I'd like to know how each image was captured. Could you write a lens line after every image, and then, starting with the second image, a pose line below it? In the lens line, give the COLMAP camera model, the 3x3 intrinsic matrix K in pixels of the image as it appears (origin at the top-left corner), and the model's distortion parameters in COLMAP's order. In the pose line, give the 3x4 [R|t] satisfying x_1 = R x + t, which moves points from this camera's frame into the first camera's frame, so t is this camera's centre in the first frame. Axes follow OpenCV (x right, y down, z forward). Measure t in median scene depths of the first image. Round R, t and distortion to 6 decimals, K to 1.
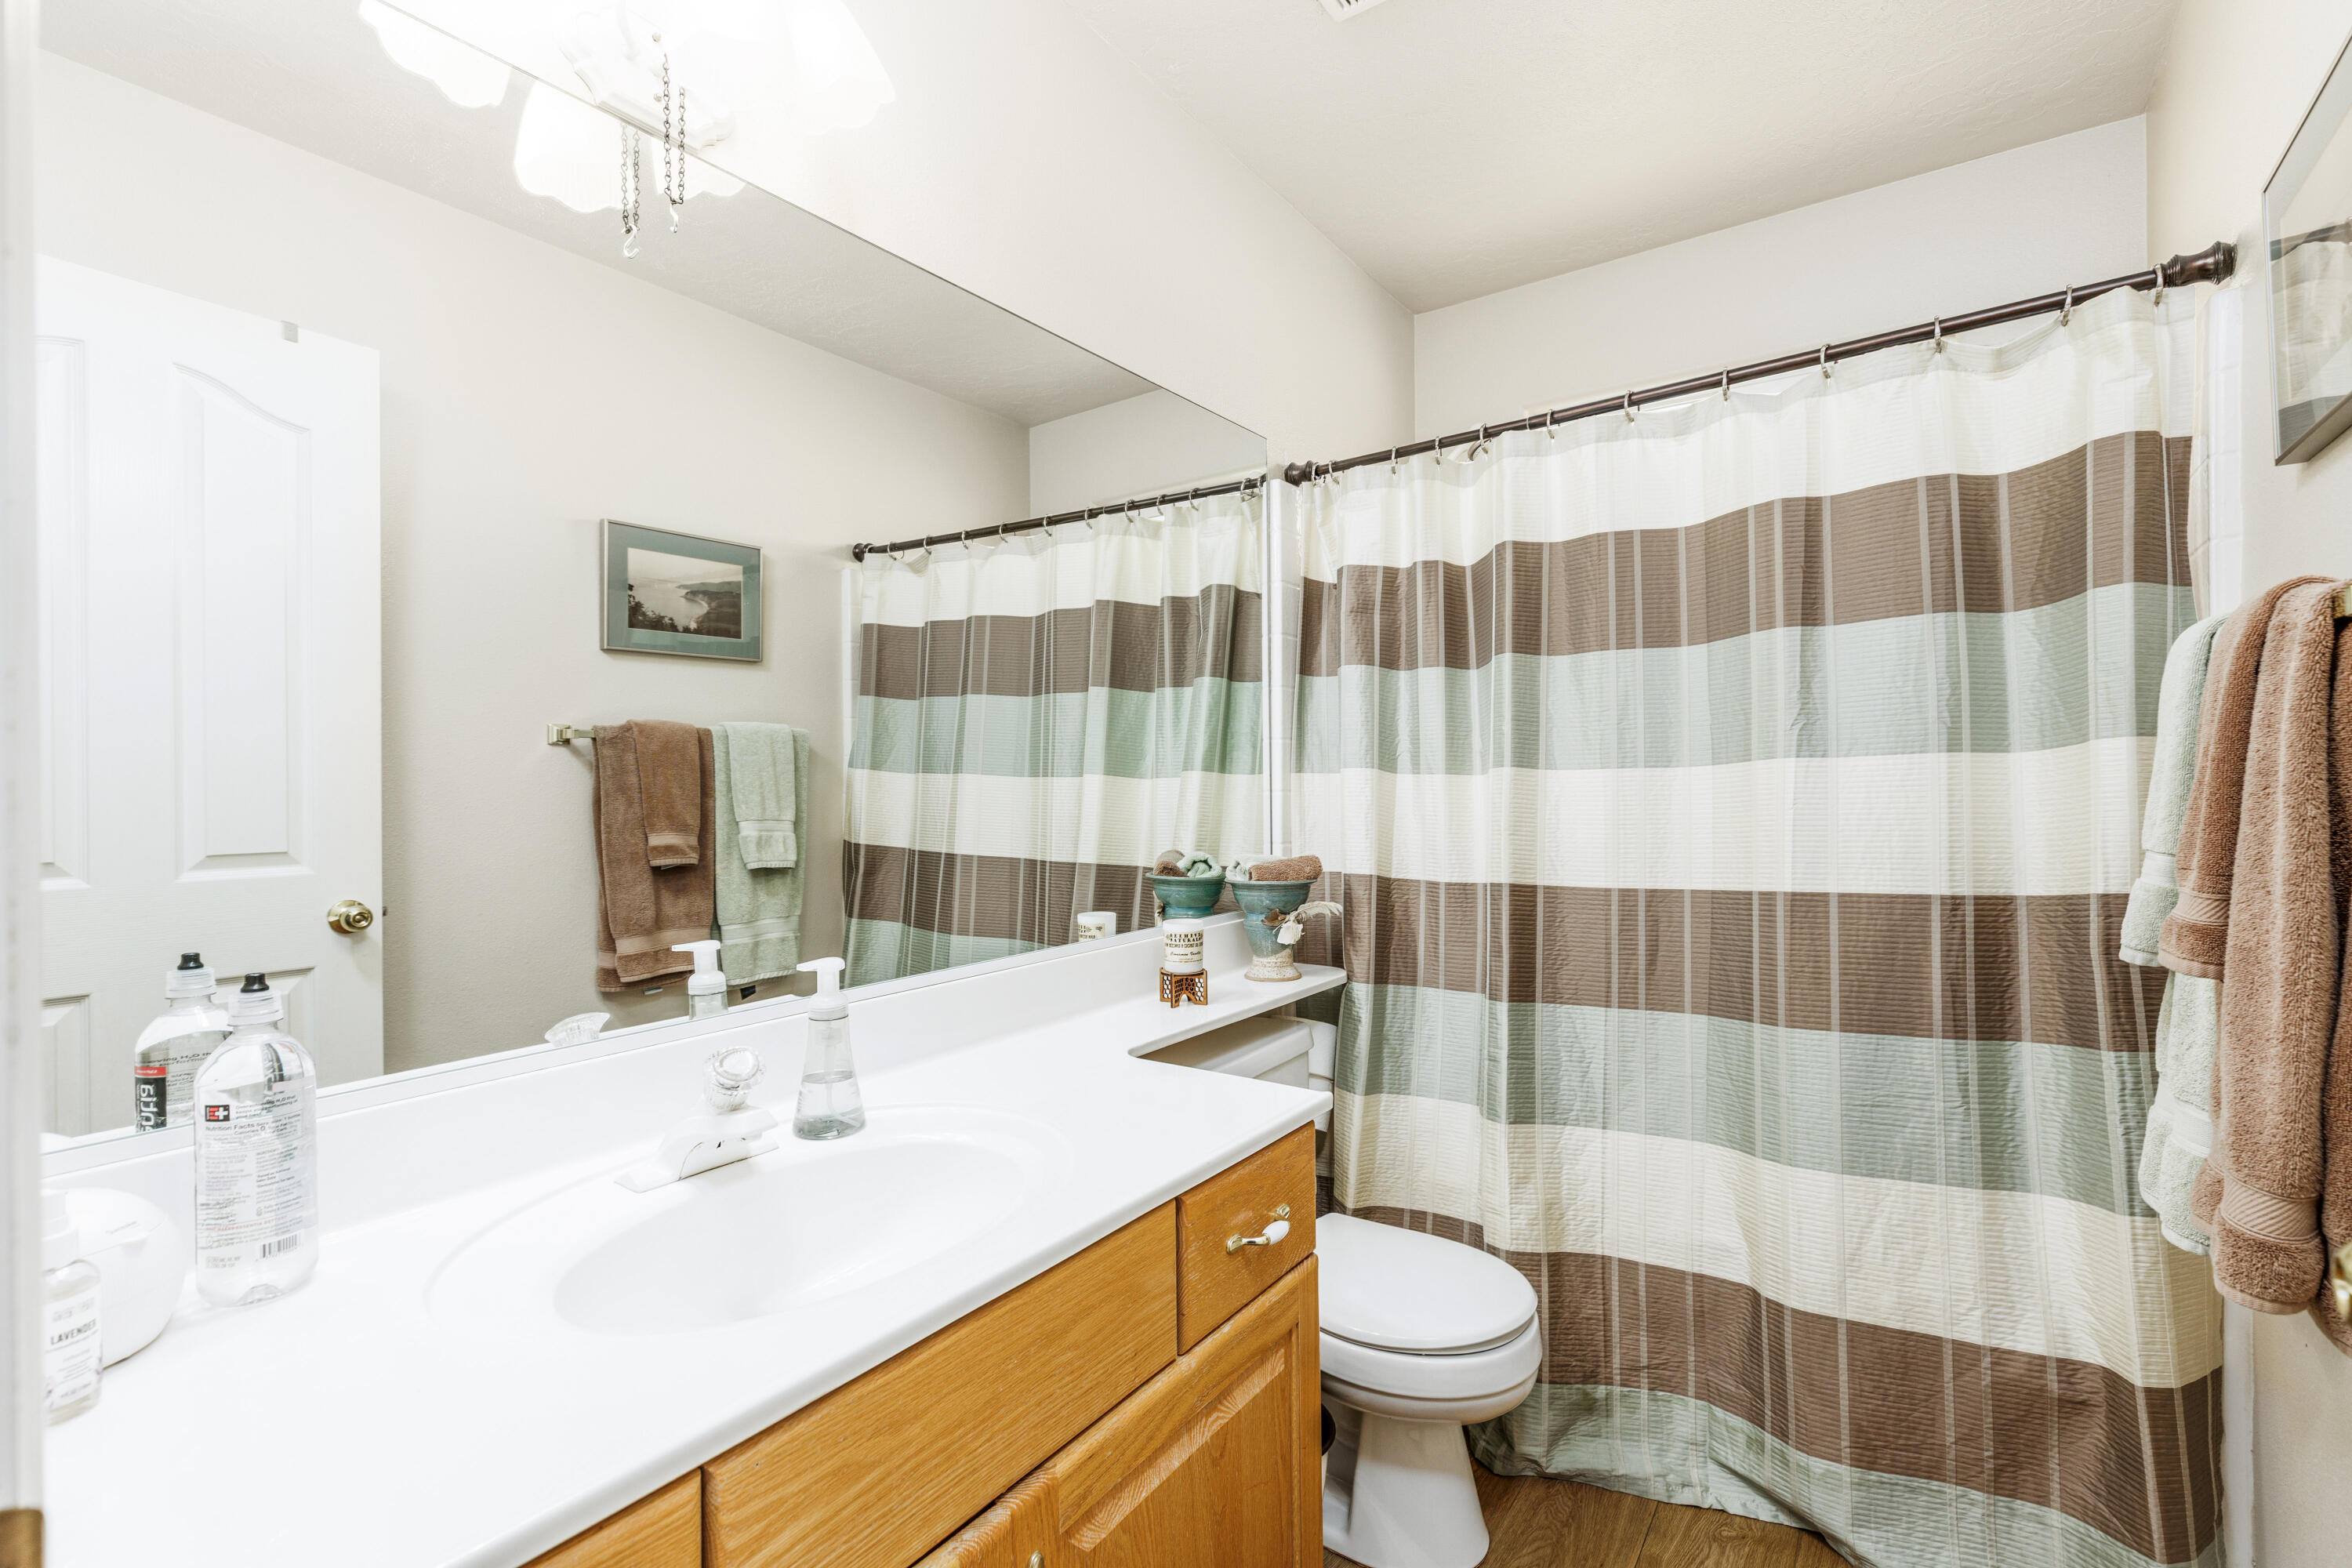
lens RADIAL K [[1053.4, 0, 1178.4], [0, 1053.4, 777.8], [0, 0, 1]] dist [0.011584, -0.002934]
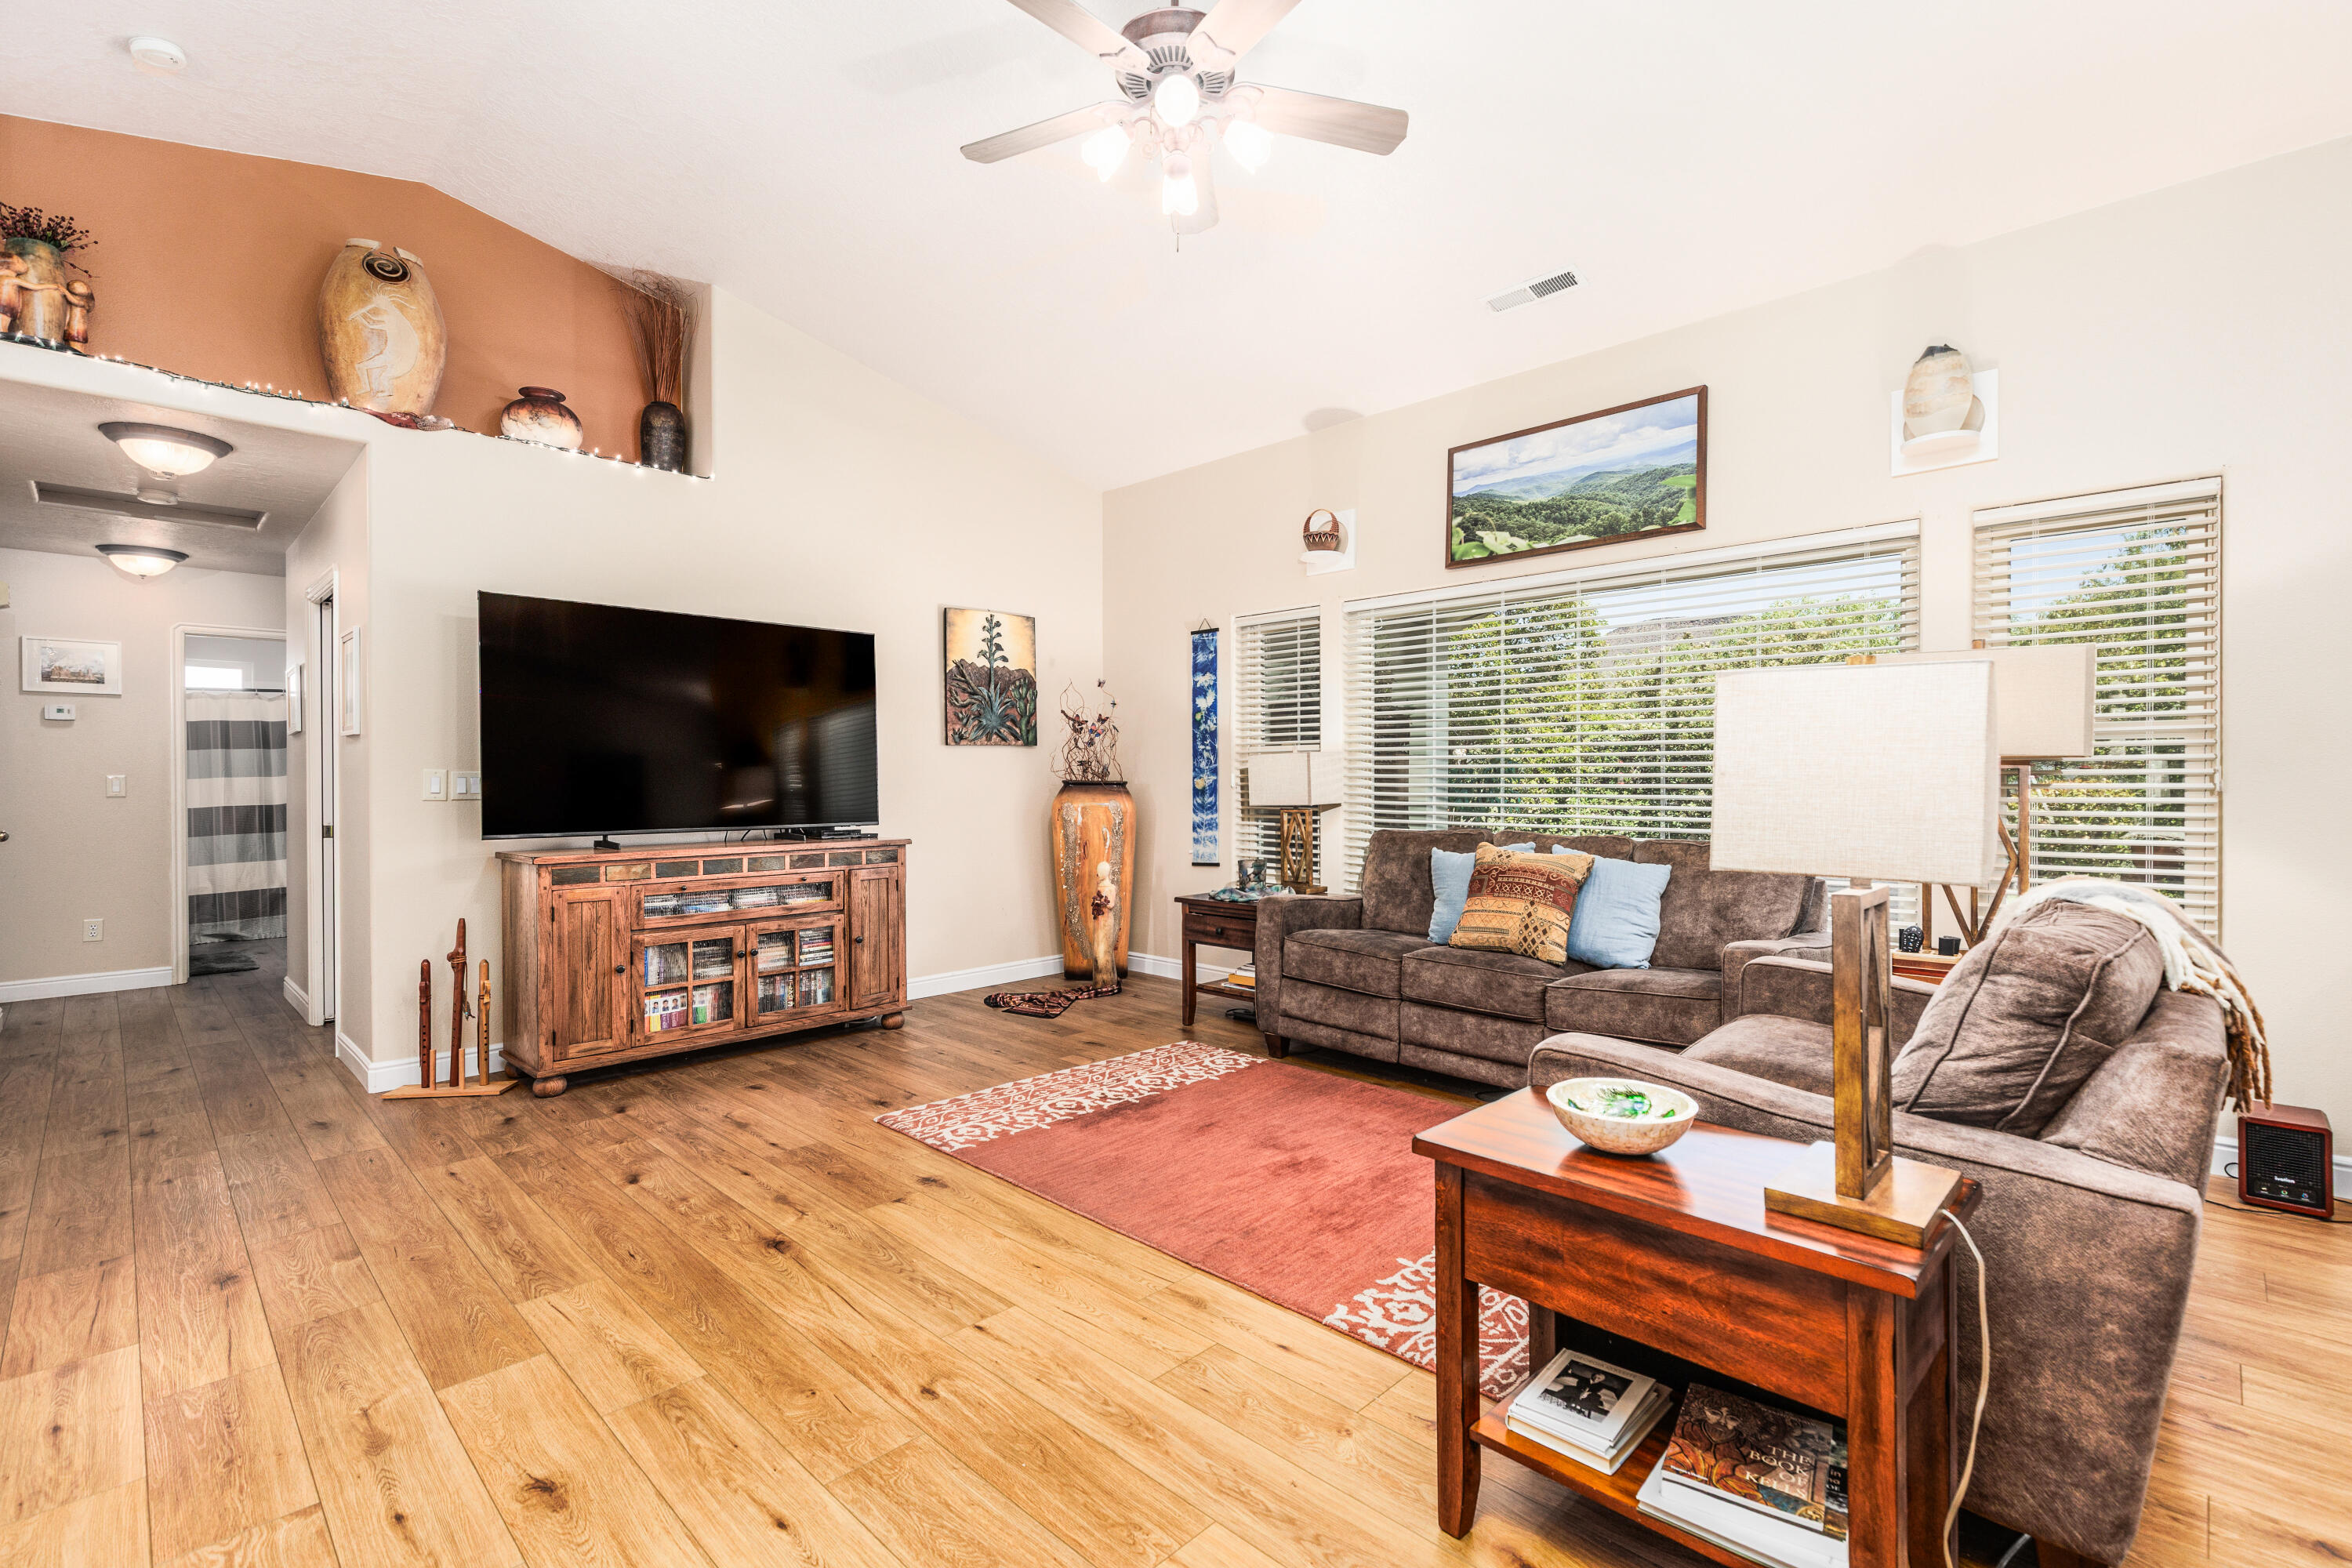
lens RADIAL K [[1053.4, 0, 1193.9], [0, 1053.4, 782.5], [0, 0, 1]] dist [0.011584, -0.002934]
pose [[0.156588, -0.000342, 0.987664, -3.490373], [0.002180, 0.999998, 0.000000, 0.013616], [-0.987662, 0.002153, 0.156589, -4.097177]]
